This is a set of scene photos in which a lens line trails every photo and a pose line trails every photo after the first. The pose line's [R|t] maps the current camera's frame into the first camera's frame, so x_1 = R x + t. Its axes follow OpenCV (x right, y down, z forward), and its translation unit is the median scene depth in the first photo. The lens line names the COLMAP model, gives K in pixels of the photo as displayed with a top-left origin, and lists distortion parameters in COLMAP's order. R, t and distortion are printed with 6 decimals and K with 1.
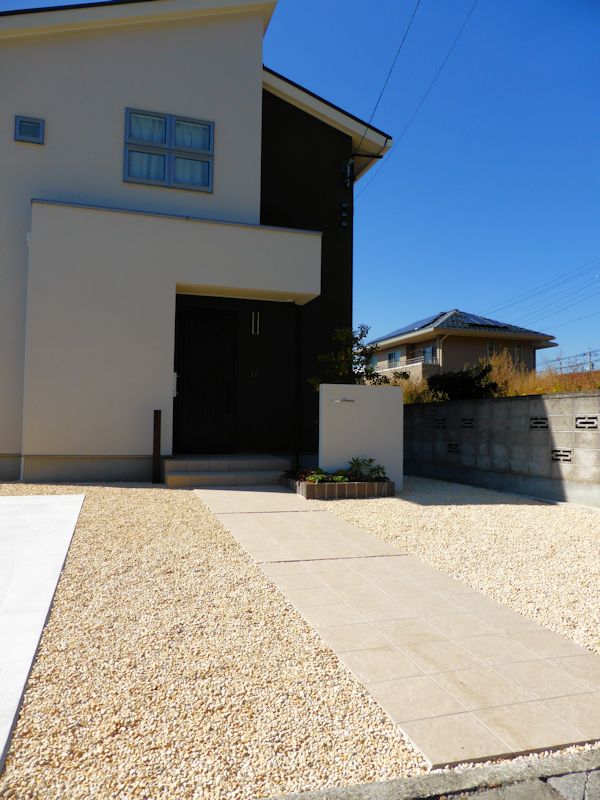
lens RADIAL K [[586.7, 0, 300.0], [0, 586.7, 400.0], [0, 0, 1]] dist [-0.004232, 0.011254]
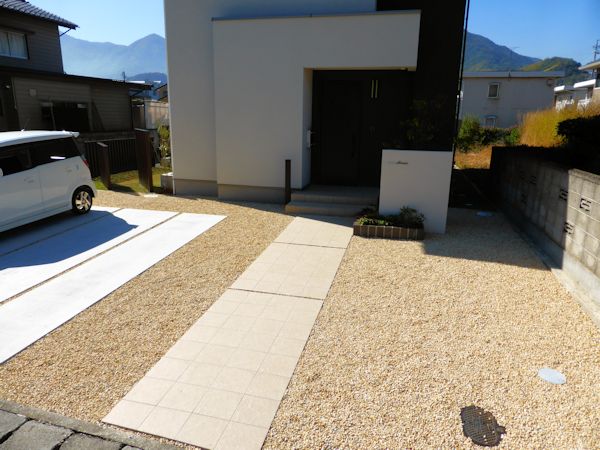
lens RADIAL K [[440.0, 0, 298.9], [0, 440.0, 229.0], [0, 0, 1]] dist [-0.004232, 0.011254]
pose [[0.854189, 0.132266, -0.502859, 0.393076], [0.015724, 0.960092, 0.279241, -0.134041], [0.519725, -0.246432, 0.818020, 0.043806]]
